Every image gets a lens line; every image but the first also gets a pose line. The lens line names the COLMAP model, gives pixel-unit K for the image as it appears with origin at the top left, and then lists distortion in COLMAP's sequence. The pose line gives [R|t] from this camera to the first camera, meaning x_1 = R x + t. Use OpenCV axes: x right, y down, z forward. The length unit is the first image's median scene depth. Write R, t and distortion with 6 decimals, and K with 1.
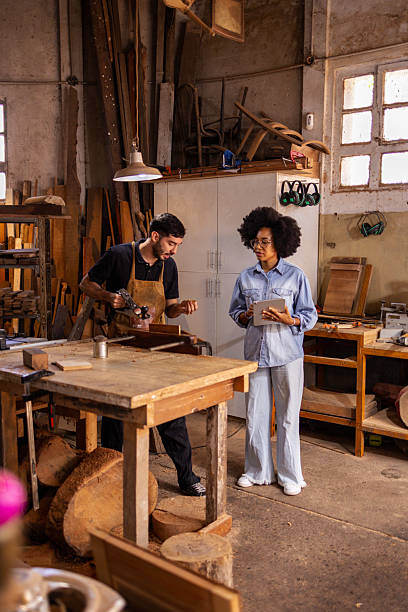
lens RADIAL K [[606.1, 0, 202.1], [0, 606.1, 309.2], [0, 0, 1]] dist [-0.006792, 0.000000]
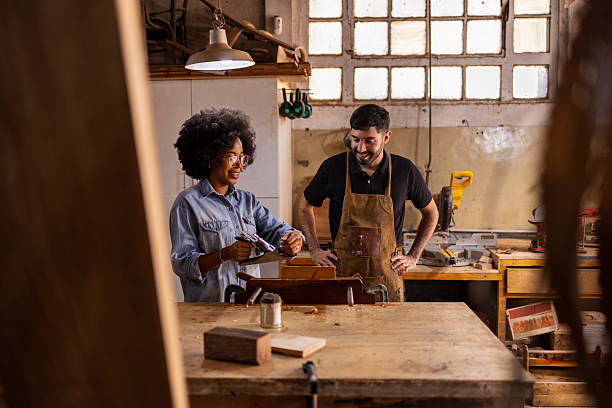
lens RADIAL K [[606.1, 0, 306.4], [0, 606.1, 200.3], [0, 0, 1]] dist [-0.006792, 0.000000]
pose [[0.826700, -0.034633, 0.561577, -0.306562], [0.066573, 0.997113, -0.036509, -0.018476], [-0.558691, 0.067567, 0.826619, 0.264959]]
